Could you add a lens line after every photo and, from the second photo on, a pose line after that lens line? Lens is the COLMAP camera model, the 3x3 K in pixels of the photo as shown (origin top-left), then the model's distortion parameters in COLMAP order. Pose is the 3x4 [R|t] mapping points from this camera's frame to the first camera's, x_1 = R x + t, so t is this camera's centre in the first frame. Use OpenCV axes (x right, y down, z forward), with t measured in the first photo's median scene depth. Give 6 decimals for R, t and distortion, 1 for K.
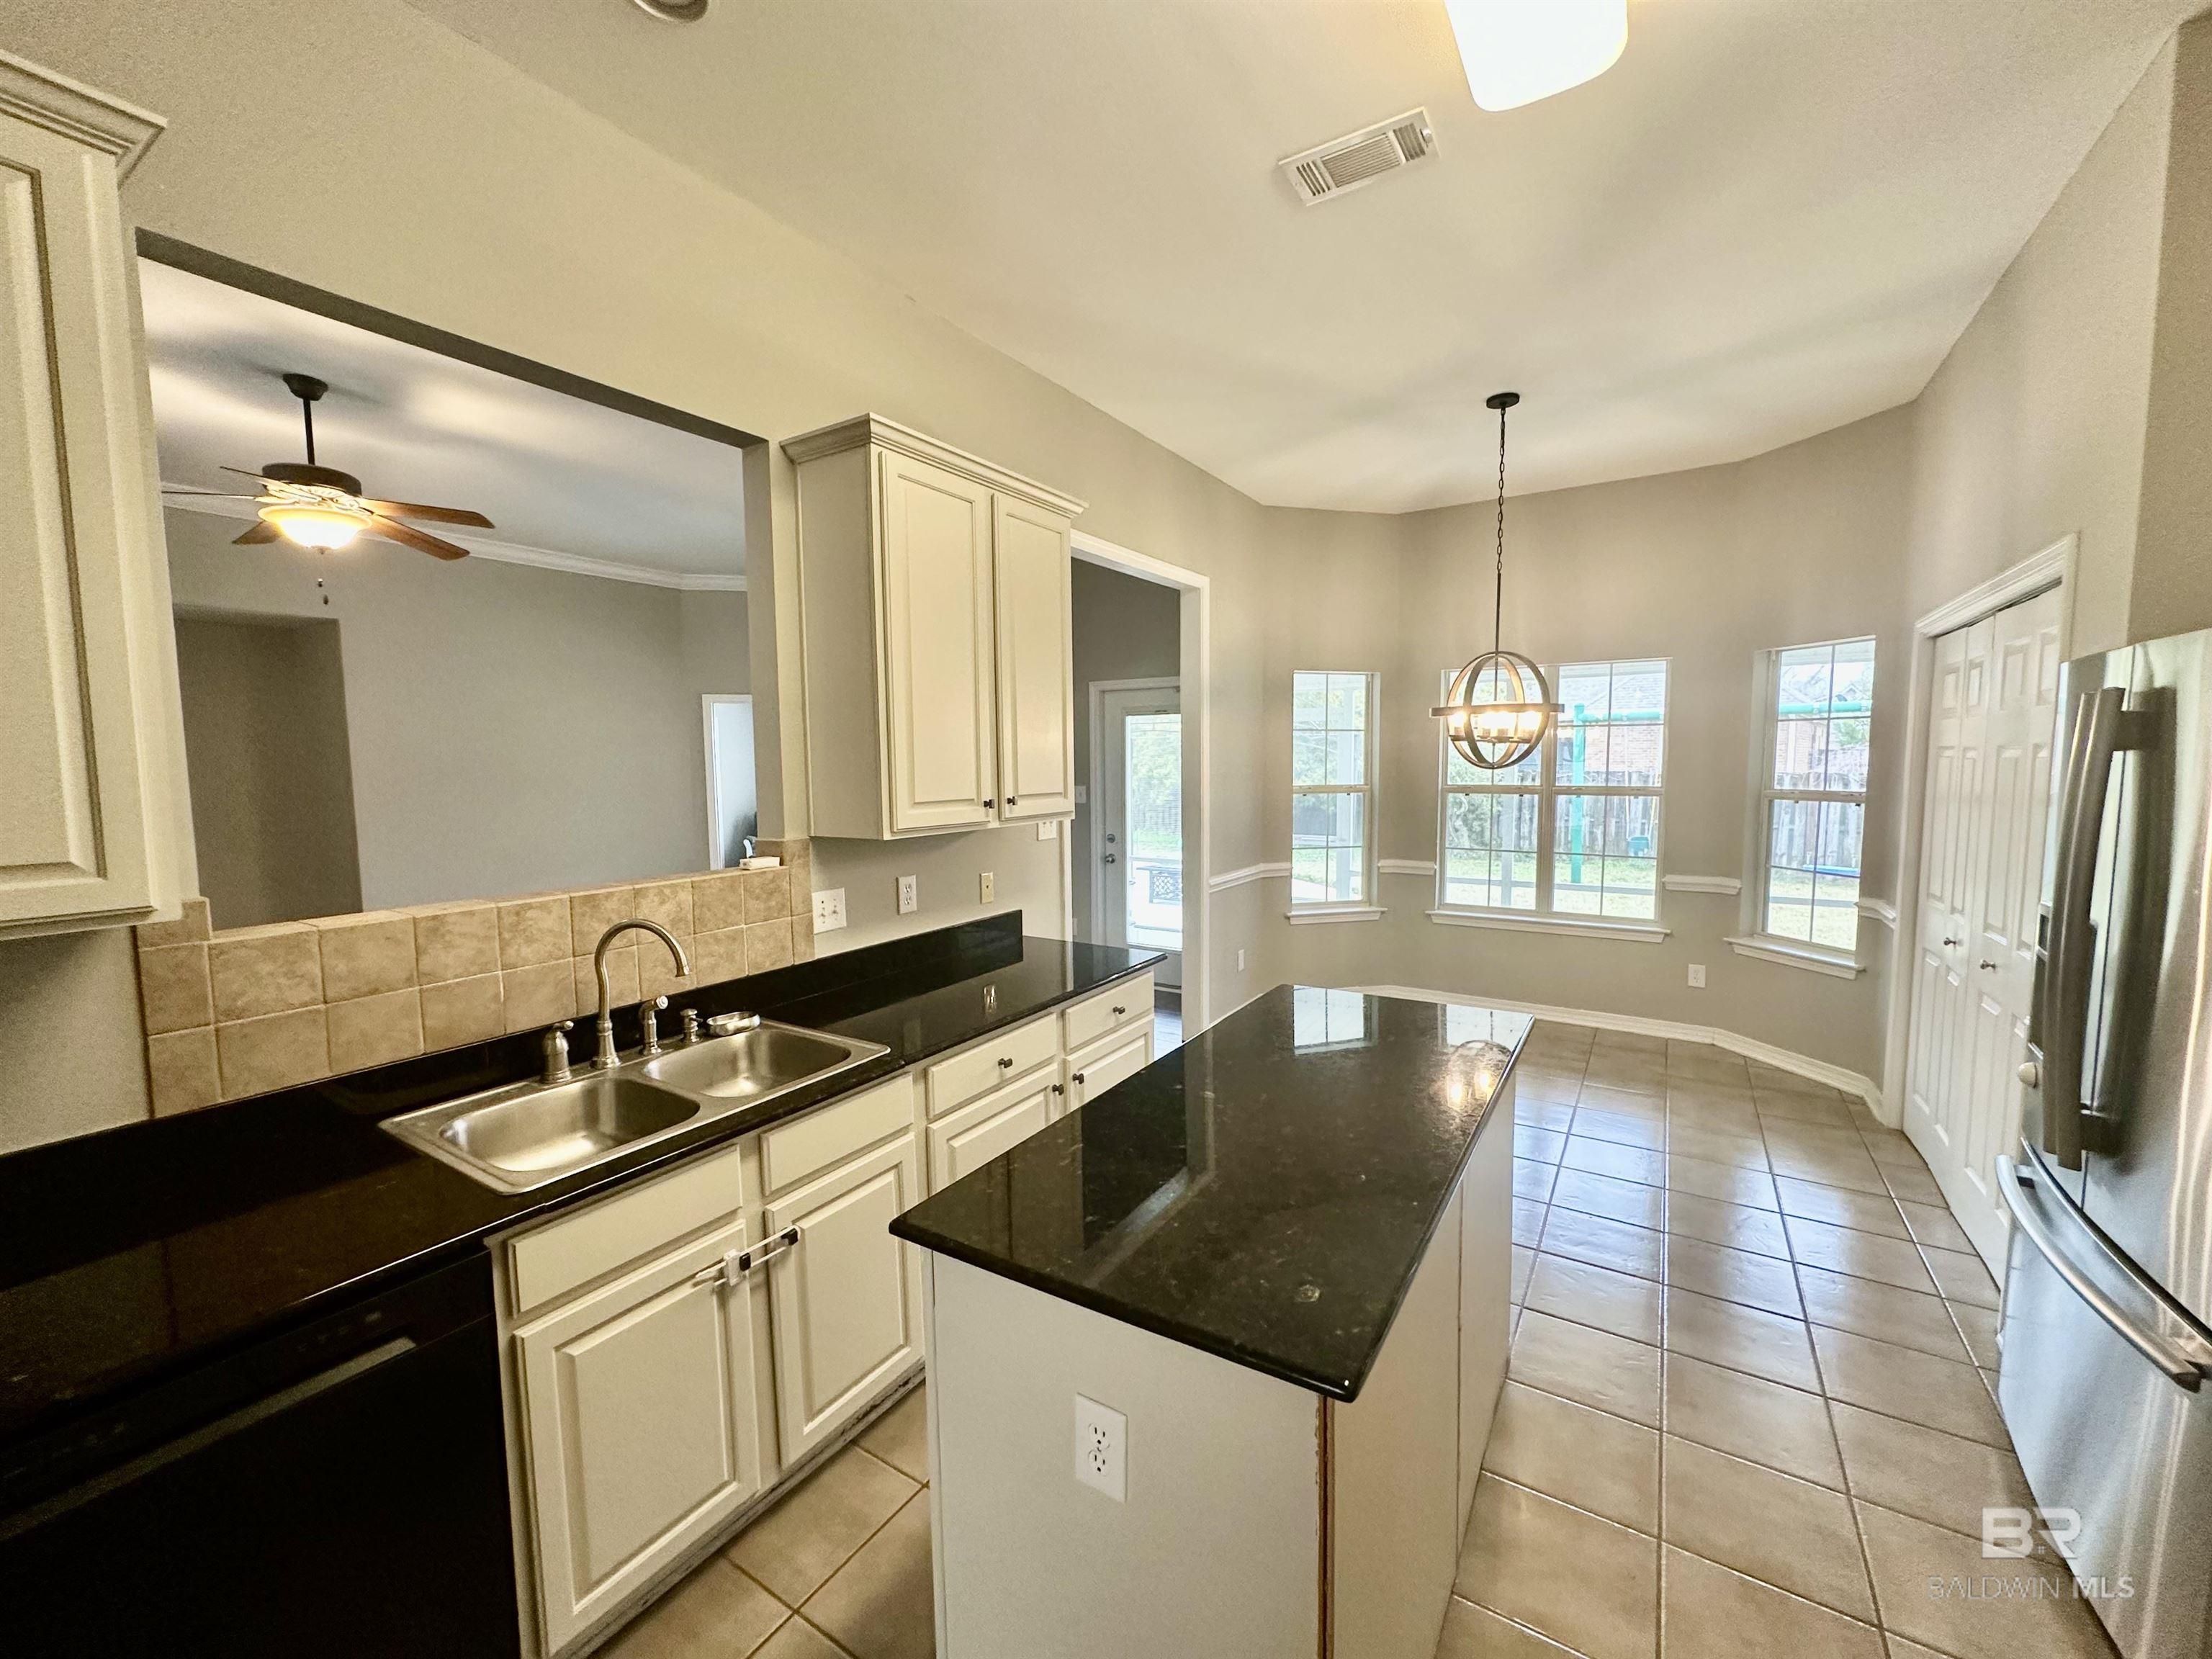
lens RADIAL K [[884.4, 0, 1106.0], [0, 884.4, 829.5], [0, 0, 1]] dist [-0.002248, 0.000253]
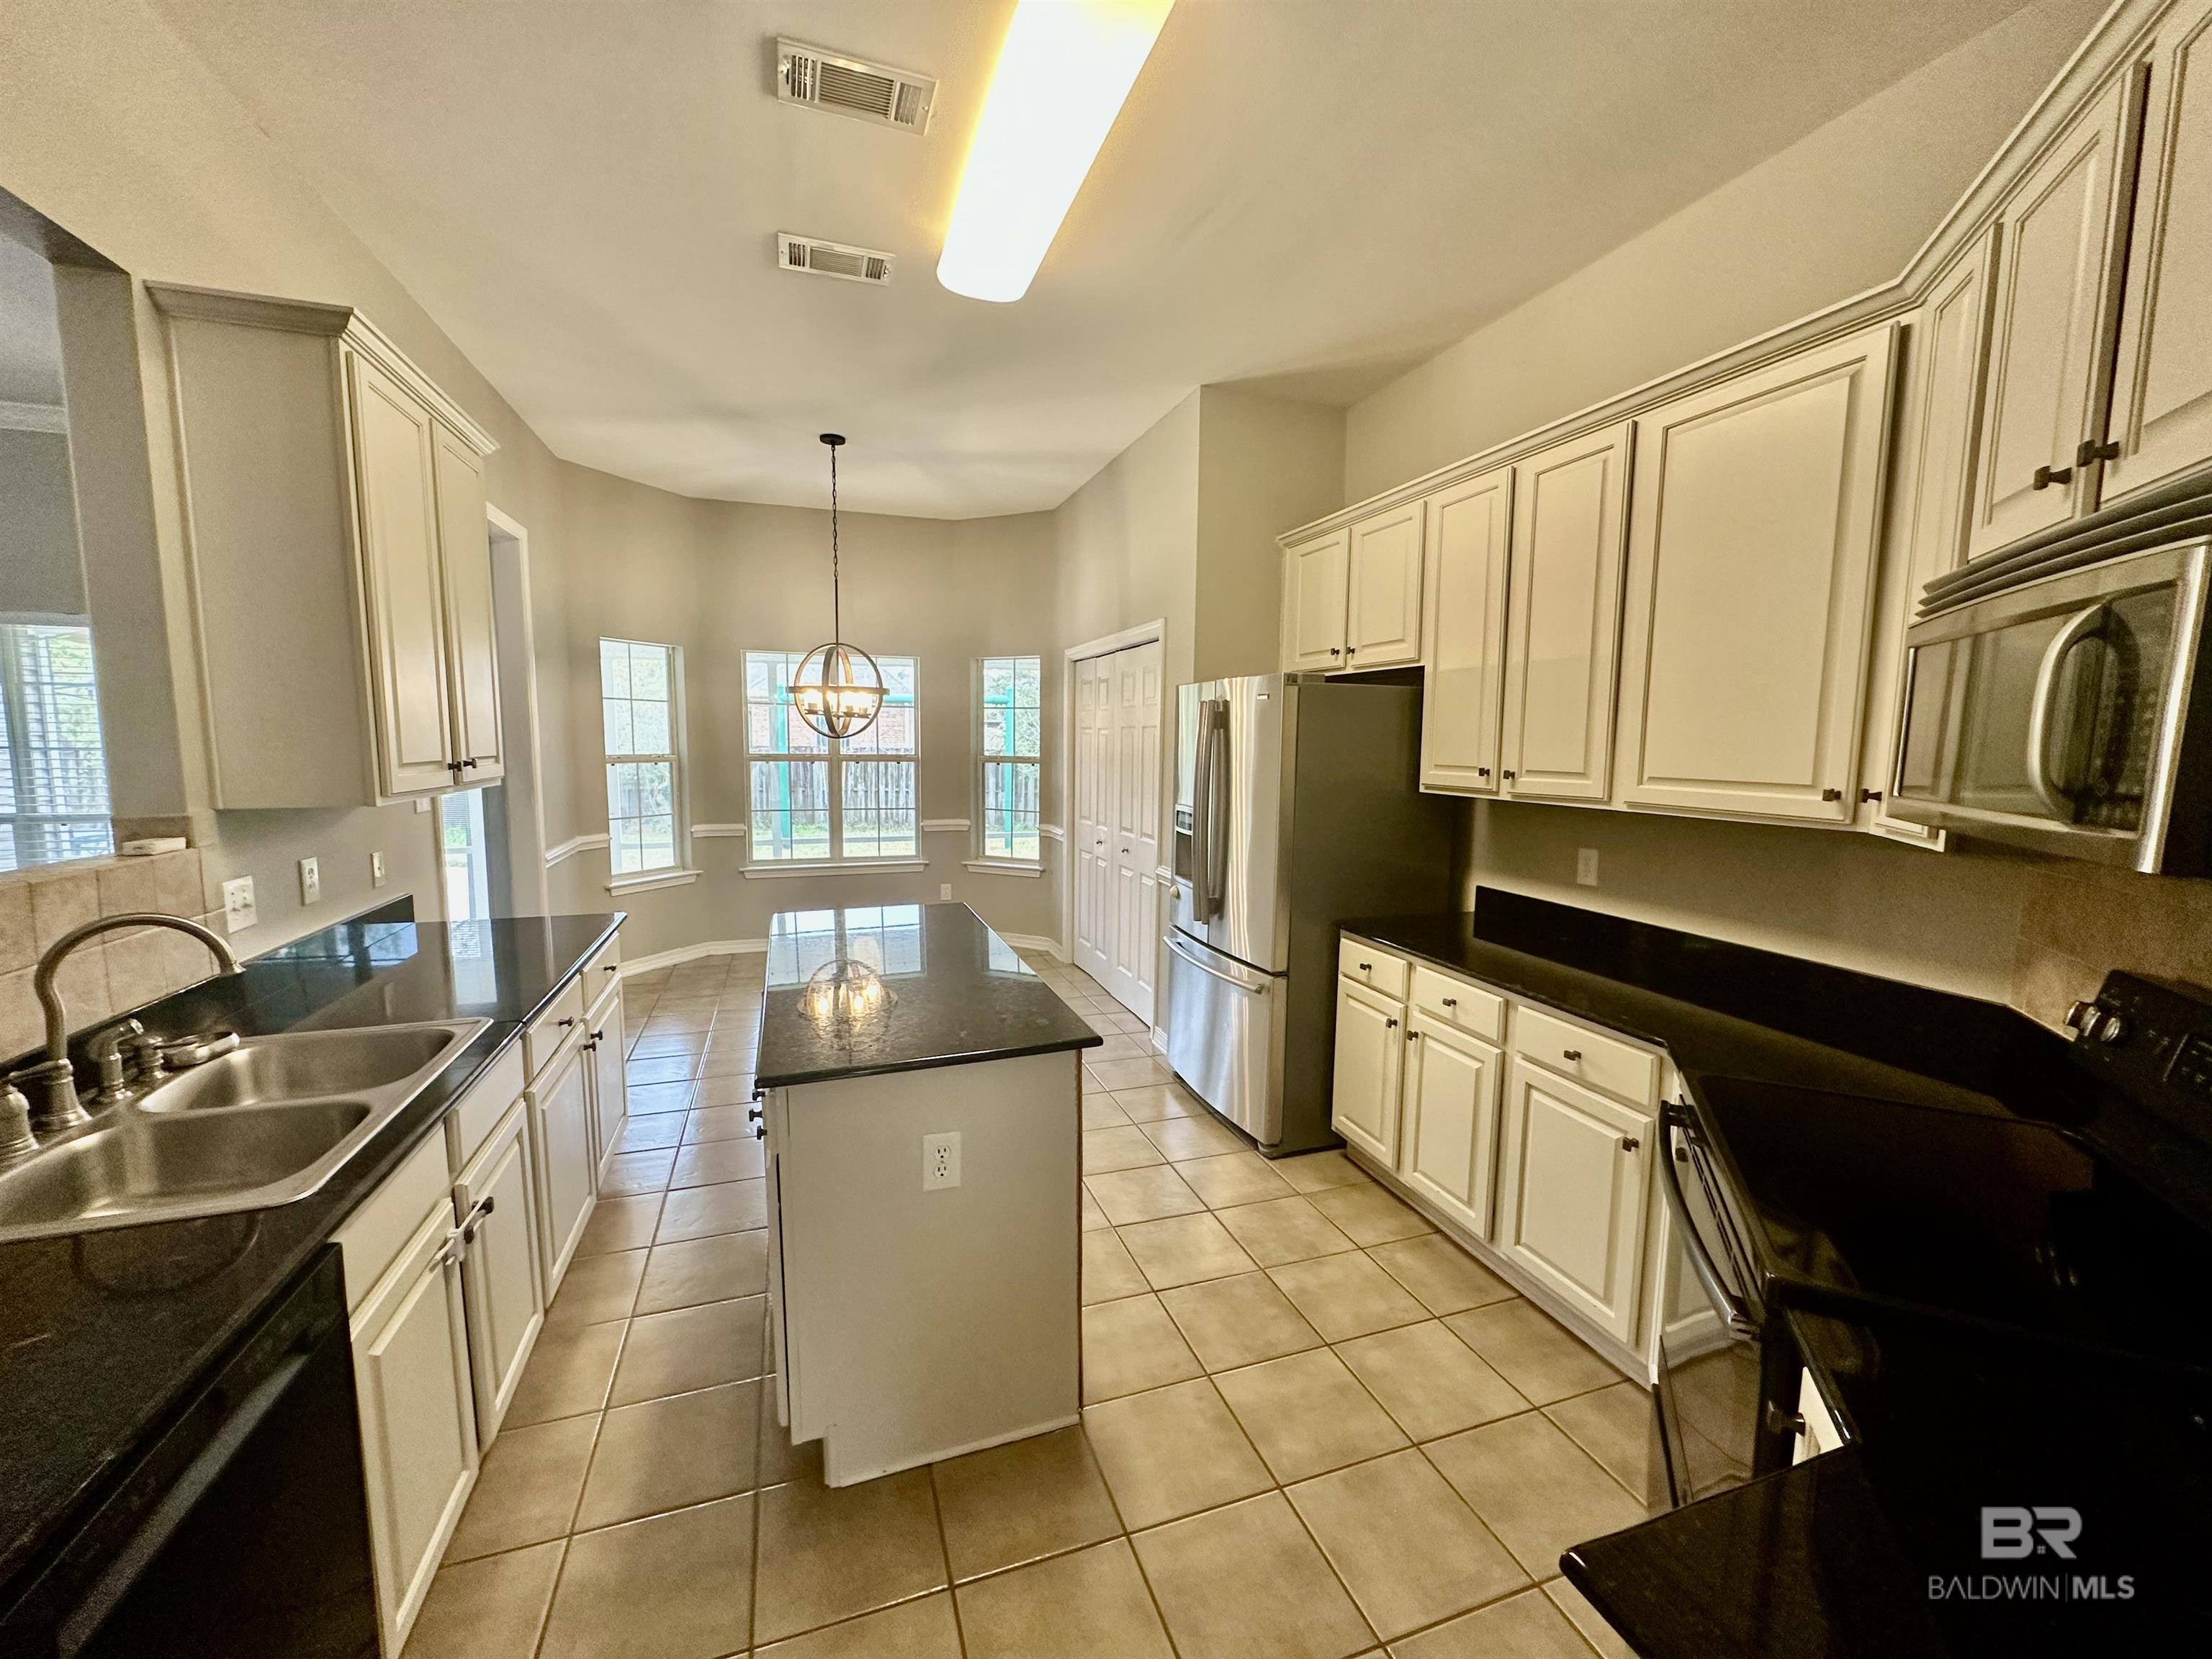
lens RADIAL K [[884.4, 0, 1106.0], [0, 884.4, 829.5], [0, 0, 1]] dist [-0.002248, 0.000253]
pose [[0.618010, -0.068031, 0.783221, -0.322931], [0.048227, 0.997653, 0.048603, 0.017708], [-0.784689, 0.007735, 0.619841, -0.063225]]
